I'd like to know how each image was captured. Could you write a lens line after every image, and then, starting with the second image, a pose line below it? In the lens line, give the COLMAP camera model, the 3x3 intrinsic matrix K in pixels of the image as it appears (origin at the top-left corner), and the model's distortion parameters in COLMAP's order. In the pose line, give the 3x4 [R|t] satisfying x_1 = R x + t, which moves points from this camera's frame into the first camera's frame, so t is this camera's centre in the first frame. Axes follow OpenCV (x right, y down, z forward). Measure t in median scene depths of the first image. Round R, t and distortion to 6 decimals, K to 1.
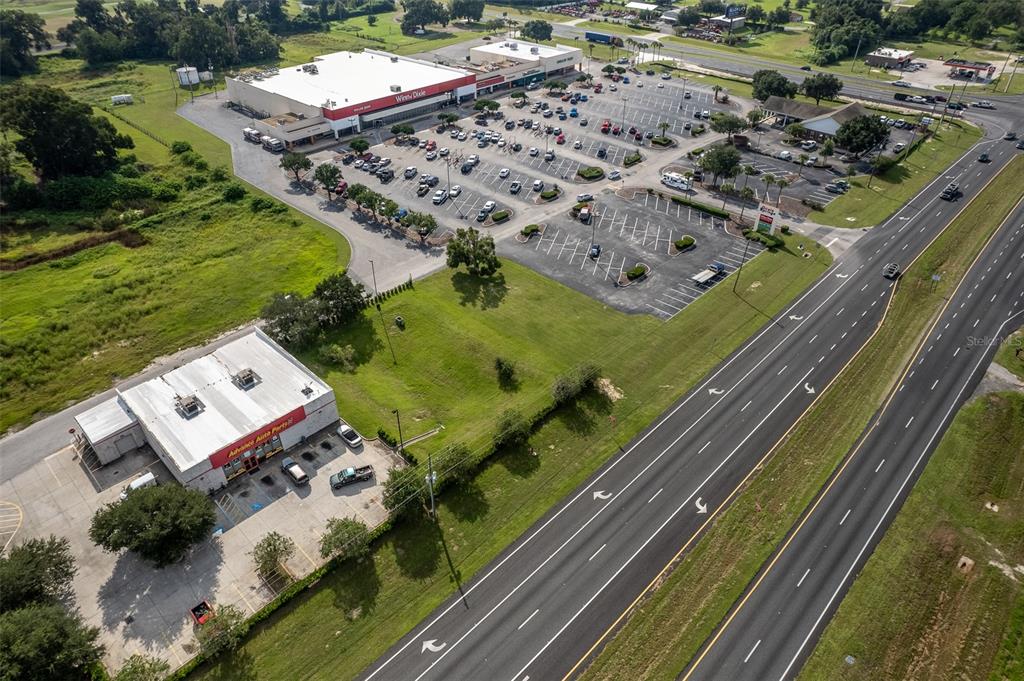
lens RADIAL K [[655.6, 0, 512.0], [0, 655.6, 340.5], [0, 0, 1]] dist [-0.086088, 0.075613]
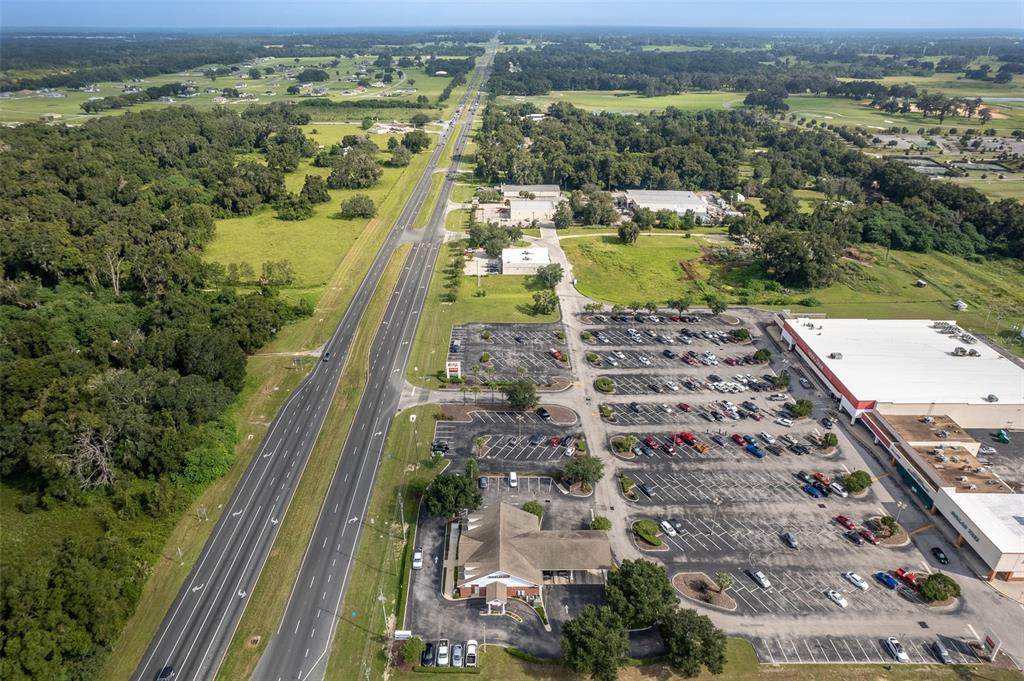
lens RADIAL K [[655.6, 0, 512.0], [0, 655.6, 340.5], [0, 0, 1]] dist [-0.086088, 0.075613]
pose [[-0.708350, 0.312879, -0.632730, 1.116292], [-0.415586, 0.539698, 0.732130, -1.261123], [0.570552, 0.781558, -0.252267, 1.260906]]
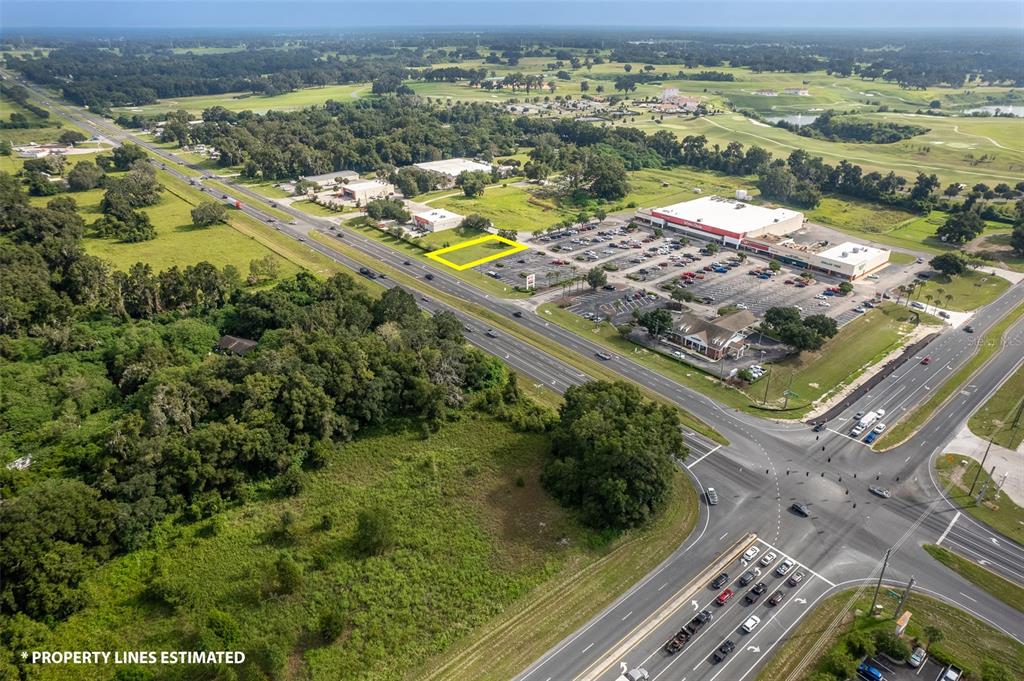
lens RADIAL K [[655.6, 0, 512.0], [0, 655.6, 340.5], [0, 0, 1]] dist [-0.086088, 0.075613]
pose [[-0.086431, 0.442826, -0.892432, 2.065204], [-0.586564, 0.701445, 0.404866, -0.762597], [0.805278, 0.558462, 0.199119, 0.575643]]
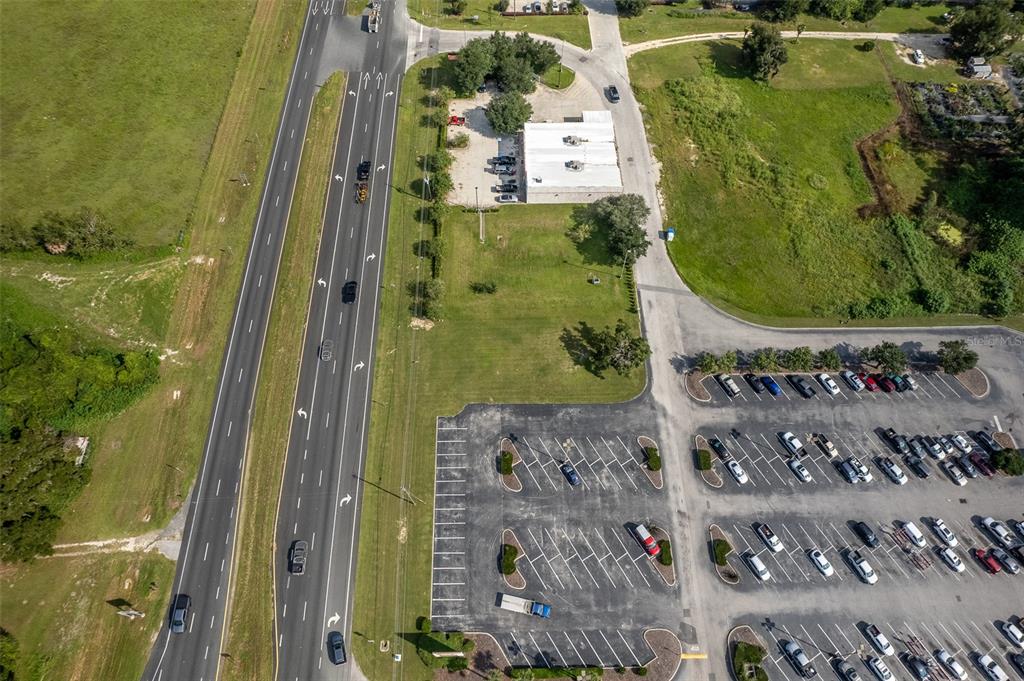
lens RADIAL K [[655.6, 0, 512.0], [0, 655.6, 340.5], [0, 0, 1]] dist [-0.086088, 0.075613]
pose [[-0.699246, 0.615759, -0.363175, 0.346722], [-0.428210, 0.046030, 0.902506, -0.807489], [0.572444, 0.786589, 0.231488, 0.521150]]
